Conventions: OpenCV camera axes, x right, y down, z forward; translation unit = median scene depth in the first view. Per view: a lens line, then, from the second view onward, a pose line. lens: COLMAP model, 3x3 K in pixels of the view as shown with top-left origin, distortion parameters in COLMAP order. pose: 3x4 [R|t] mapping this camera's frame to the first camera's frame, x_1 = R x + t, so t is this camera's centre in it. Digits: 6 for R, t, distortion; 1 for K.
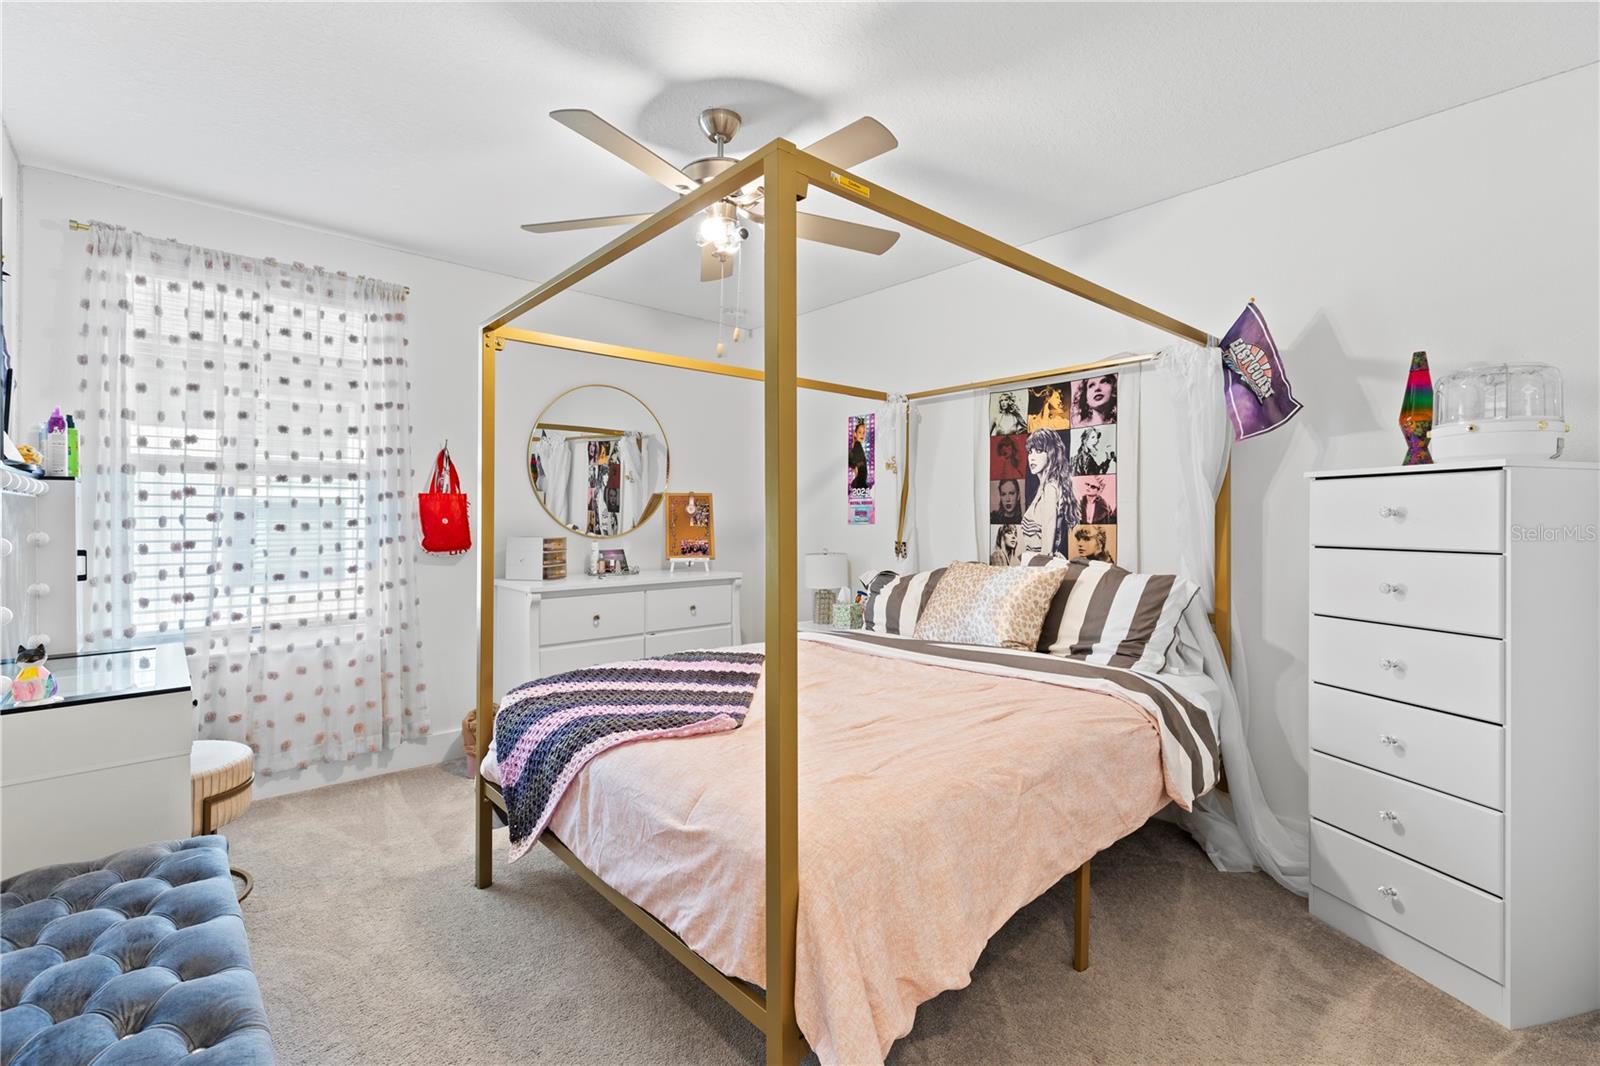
lens RADIAL K [[711.6, 0, 800.6], [0, 711.6, 522.2], [0, 0, 1]] dist [0.002146, 0.000769]
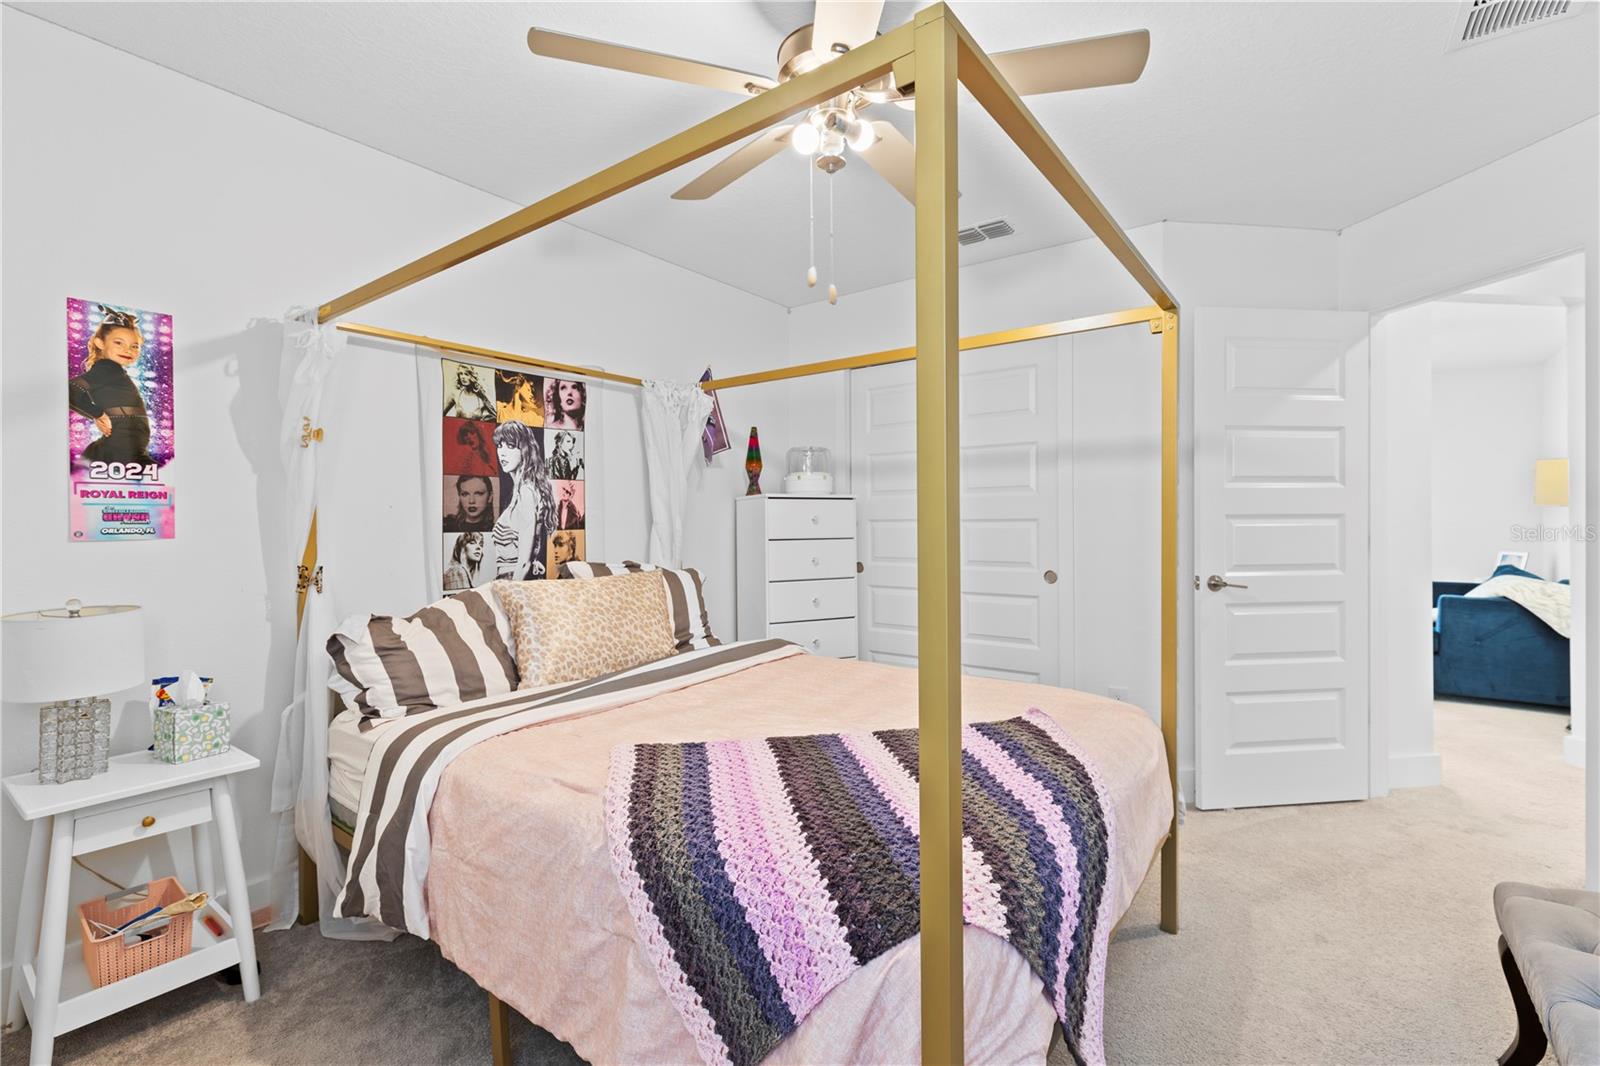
lens RADIAL K [[711.6, 0, 800.6], [0, 711.6, 522.2], [0, 0, 1]] dist [0.002146, 0.000769]
pose [[-0.194137, -0.002883, 0.980970, -0.585473], [0.009416, 0.999944, 0.004802, -0.008786], [-0.980929, 0.010169, -0.194099, 0.832105]]
